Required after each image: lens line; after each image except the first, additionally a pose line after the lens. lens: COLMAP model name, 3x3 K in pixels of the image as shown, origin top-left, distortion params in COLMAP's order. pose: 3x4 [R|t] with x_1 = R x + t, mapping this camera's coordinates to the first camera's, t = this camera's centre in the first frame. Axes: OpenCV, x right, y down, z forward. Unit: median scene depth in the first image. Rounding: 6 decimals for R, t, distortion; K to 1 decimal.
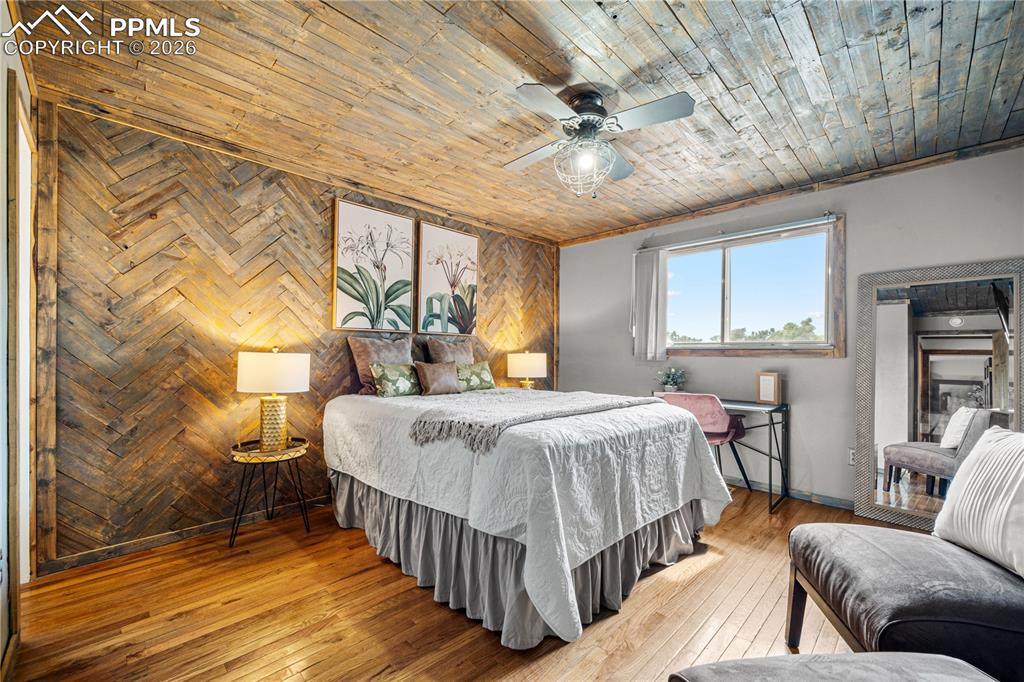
lens RADIAL K [[412.9, 0, 515.1], [0, 412.9, 341.8], [0, 0, 1]] dist [-0.002314, -0.000772]
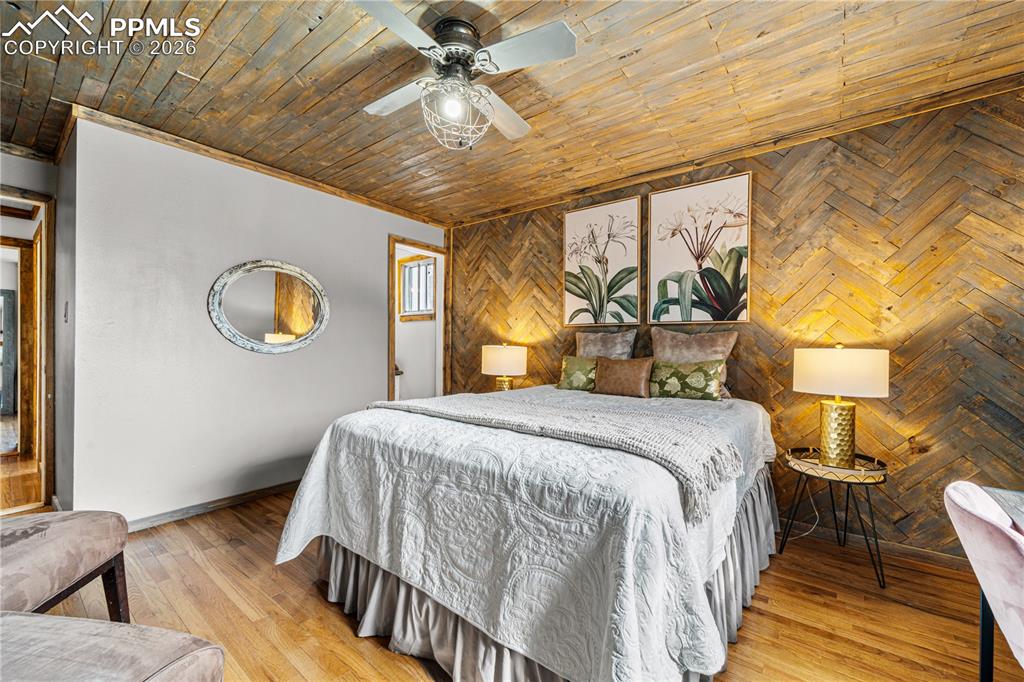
lens RADIAL K [[412.9, 0, 515.1], [0, 412.9, 341.8], [0, 0, 1]] dist [-0.002314, -0.000772]
pose [[0.116327, -0.014027, -0.993112, 0.642684], [0.020668, 0.999718, -0.011699, 0.021752], [0.992996, -0.019165, 0.116584, 0.673814]]
